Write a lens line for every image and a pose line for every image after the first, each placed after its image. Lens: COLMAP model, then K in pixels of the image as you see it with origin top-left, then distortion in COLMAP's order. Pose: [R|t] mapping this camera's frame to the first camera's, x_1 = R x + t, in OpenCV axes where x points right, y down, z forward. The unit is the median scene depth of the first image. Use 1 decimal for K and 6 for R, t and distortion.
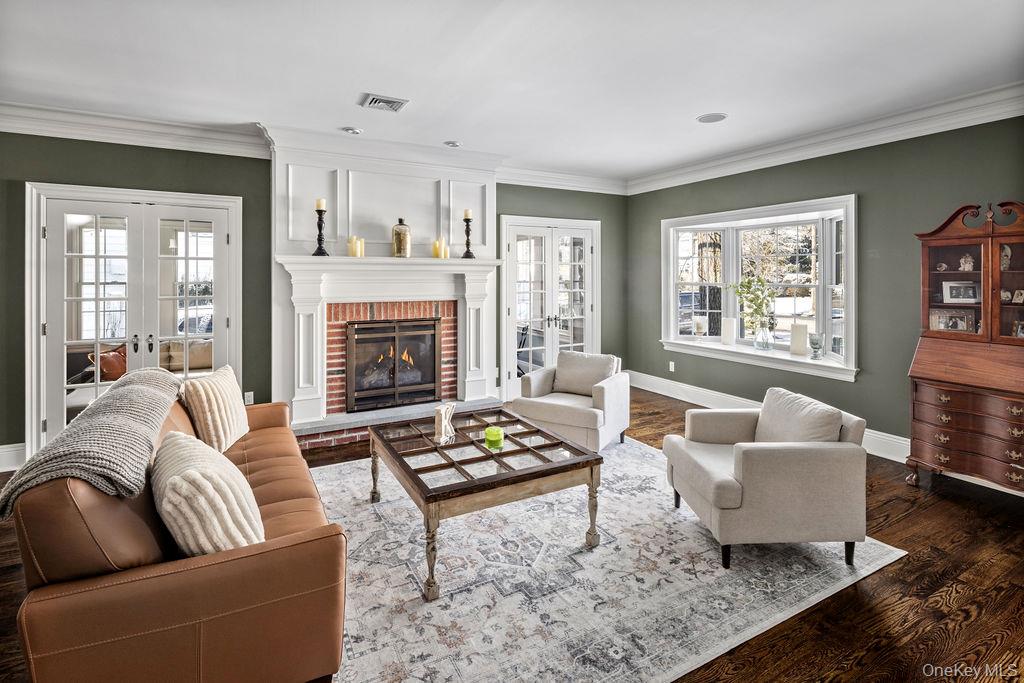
lens RADIAL K [[497.1, 0, 512.0], [0, 497.1, 341.5], [0, 0, 1]] dist [0.003961, 0.000286]
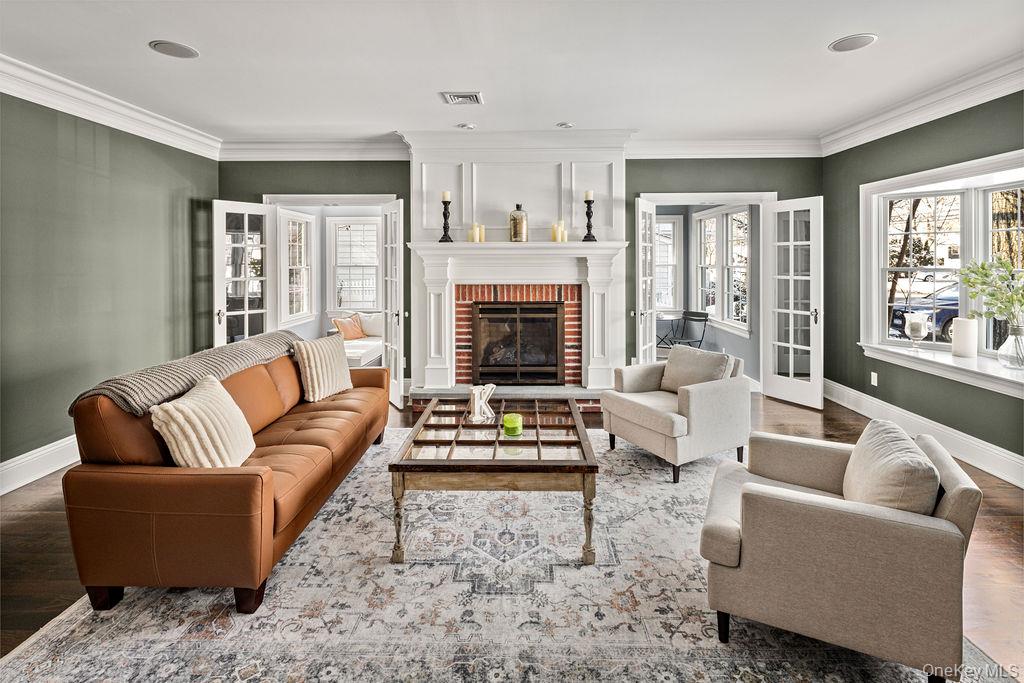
lens RADIAL K [[494.1, 0, 512.7], [0, 494.1, 326.4], [0, 0, 1]] dist [0.000737, -0.000078]
pose [[0.865574, 0.064379, -0.496626, 0.297468], [-0.063000, 0.997822, 0.019547, -0.012933], [0.496803, 0.014368, 0.867744, 0.105305]]
